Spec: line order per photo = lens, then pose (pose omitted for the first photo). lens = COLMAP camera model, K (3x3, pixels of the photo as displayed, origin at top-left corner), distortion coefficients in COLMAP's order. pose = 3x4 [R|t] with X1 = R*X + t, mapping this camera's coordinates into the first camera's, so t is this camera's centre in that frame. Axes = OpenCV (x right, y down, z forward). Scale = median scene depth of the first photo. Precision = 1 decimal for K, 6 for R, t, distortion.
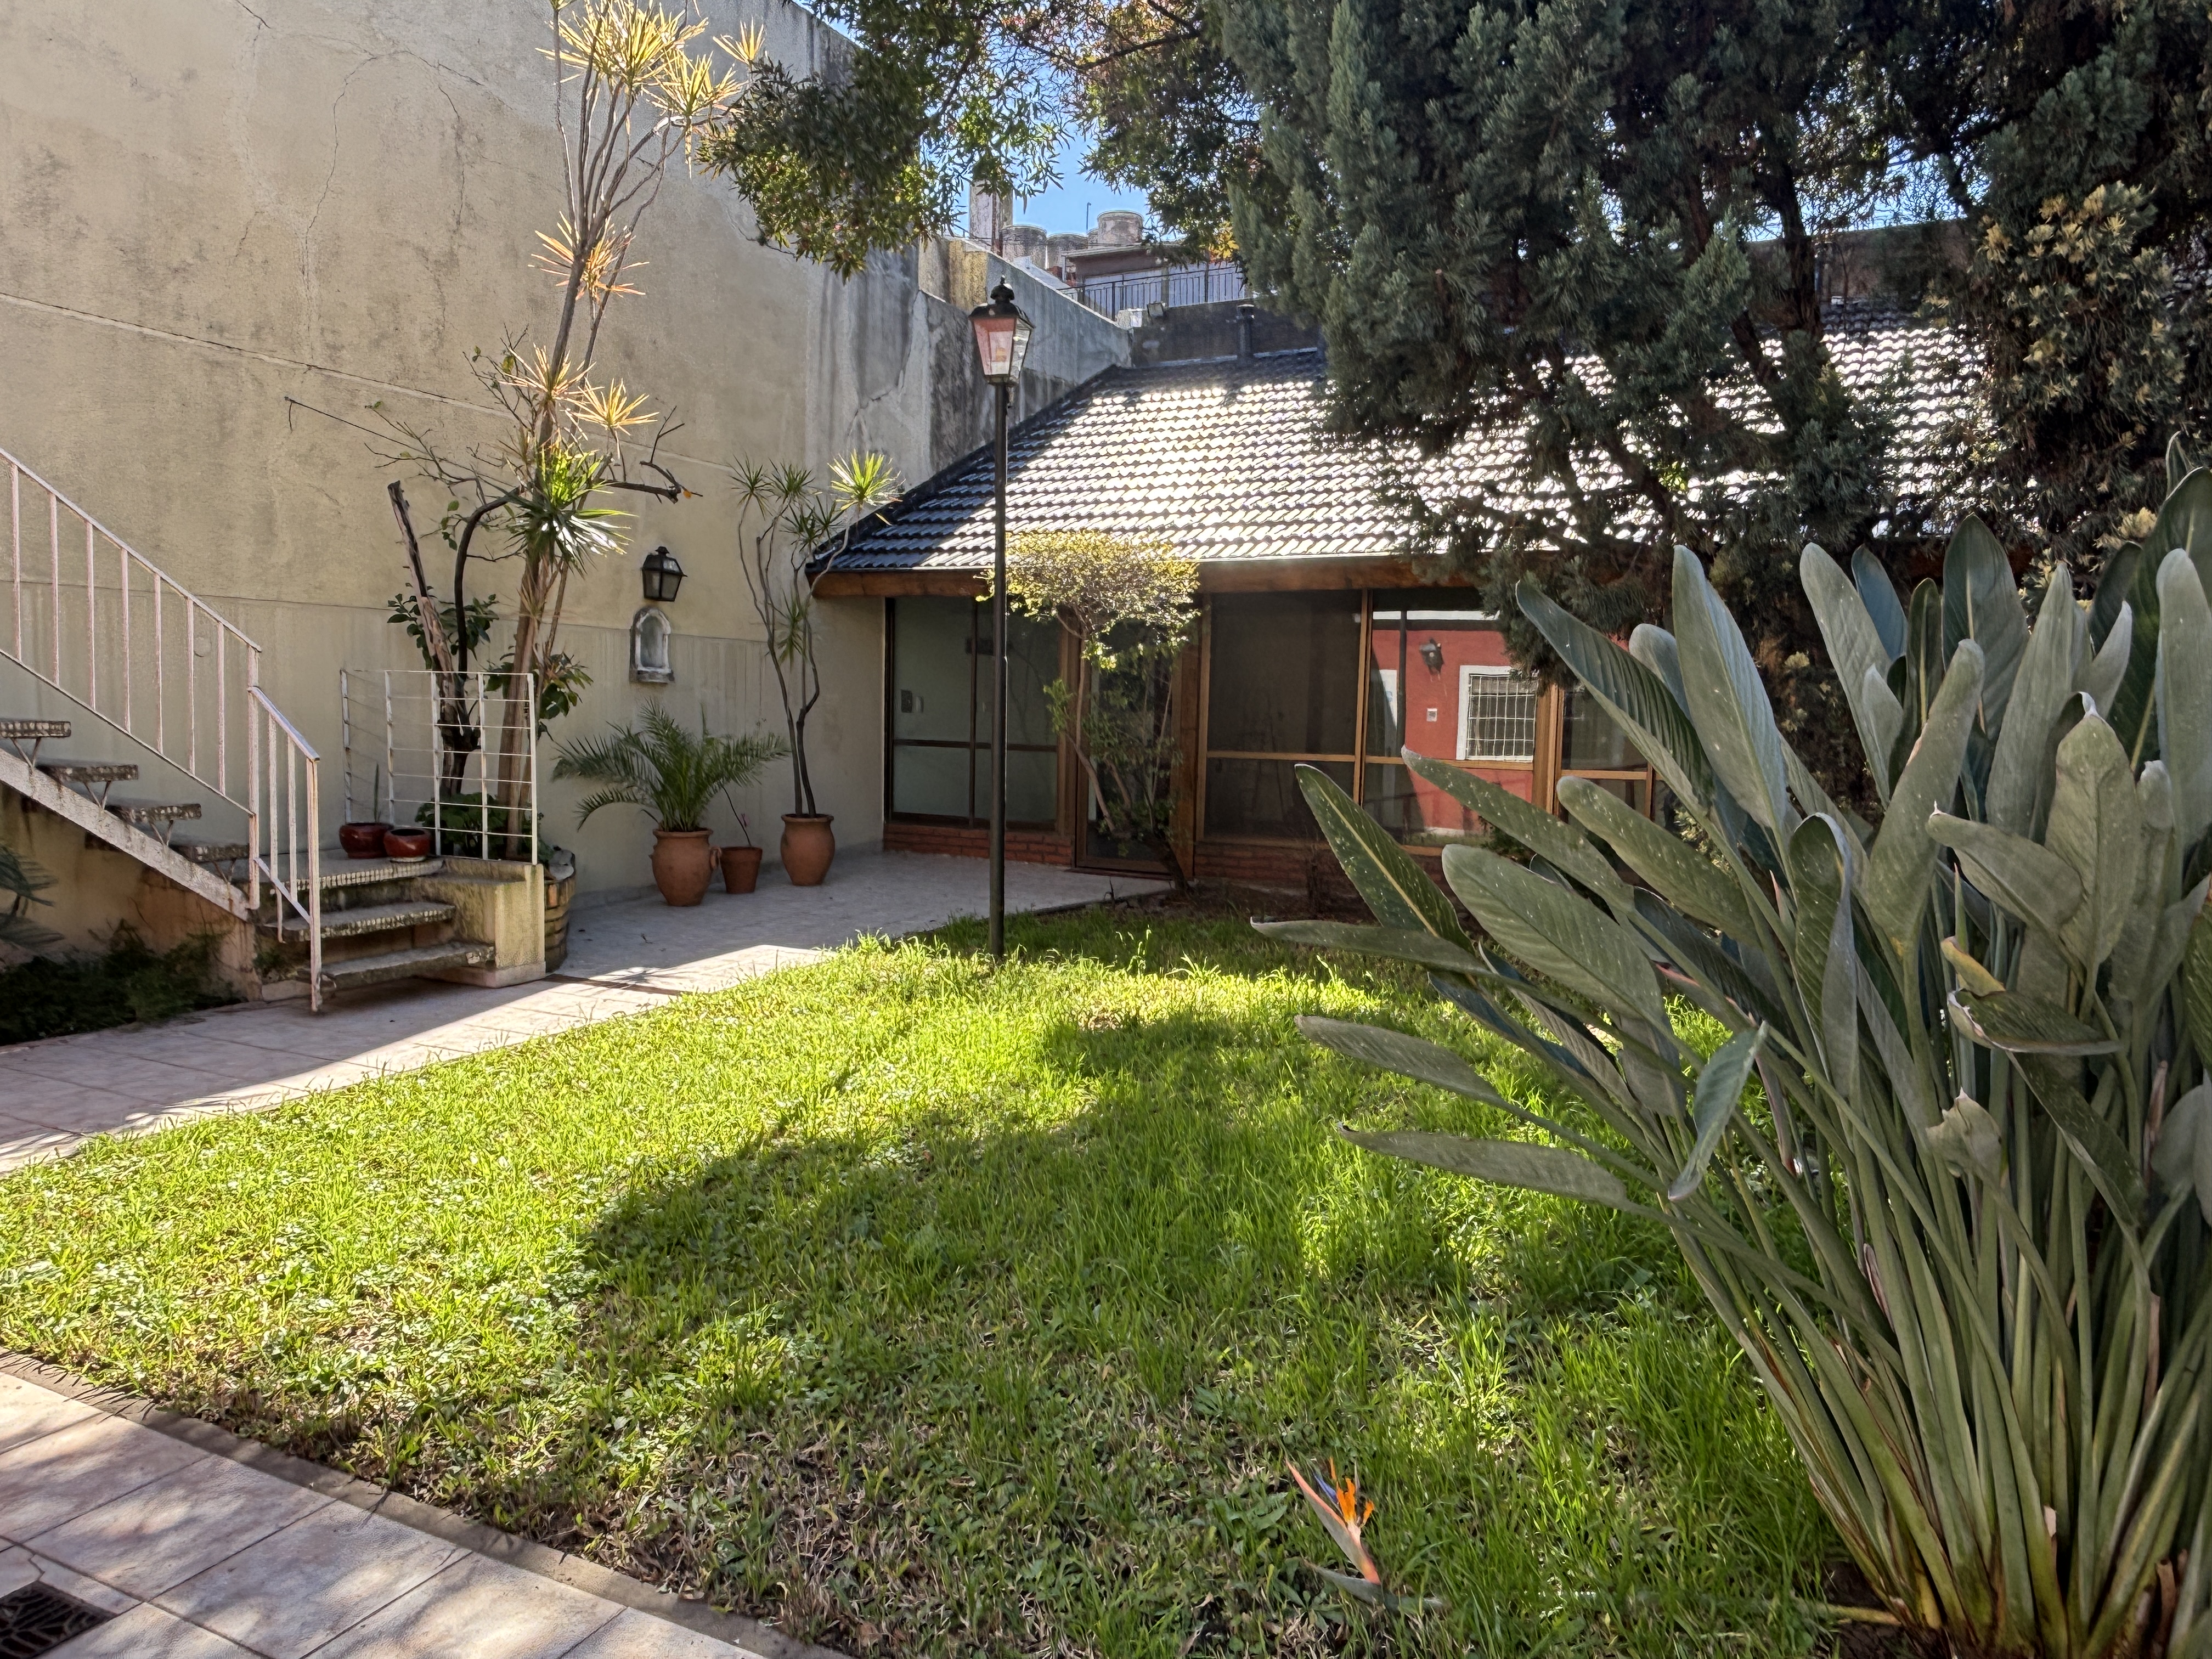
lens RADIAL K [[1405.1, 0, 1106.0], [0, 1405.1, 829.5], [0, 0, 1]] dist [0.061003, -0.090285]
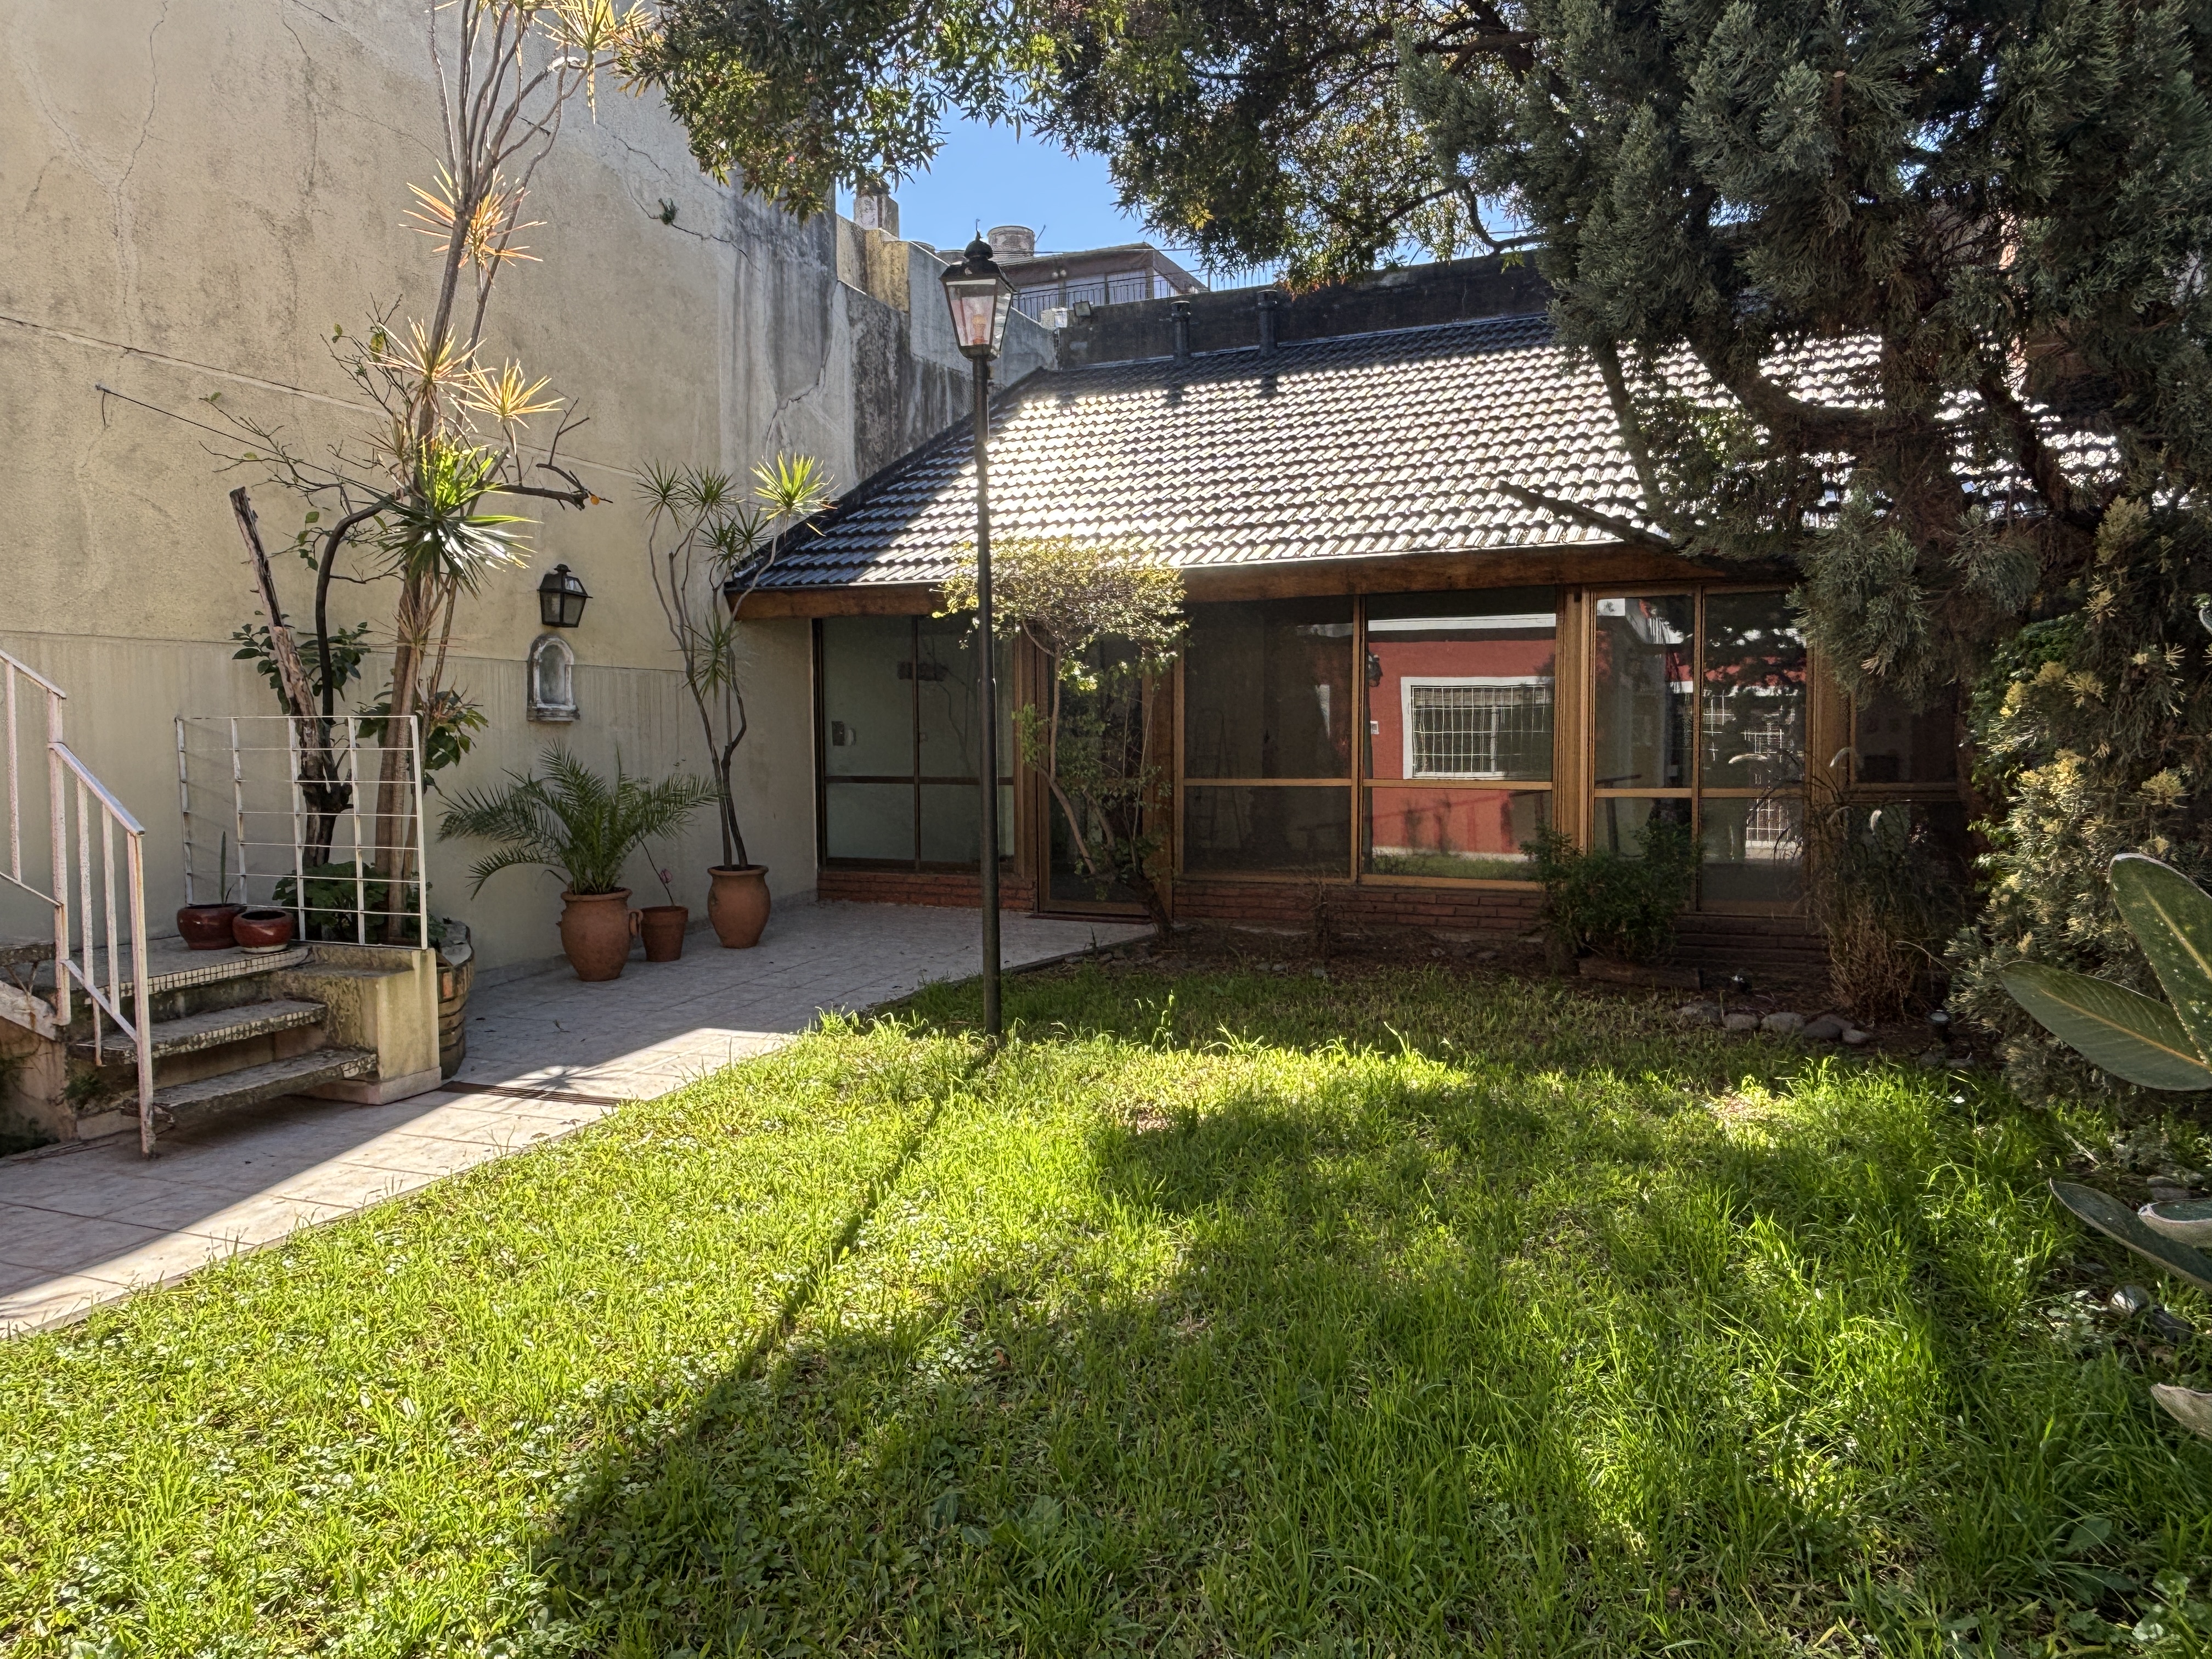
lens RADIAL K [[1428.9, 0, 1111.6], [0, 1428.9, 824.9], [0, 0, 1]] dist [0.029422, -0.041584]
pose [[0.996755, -0.034158, 0.072894, -0.063818], [0.035667, 0.999174, -0.019498, -0.015608], [-0.072168, 0.022034, 0.997149, 0.138142]]
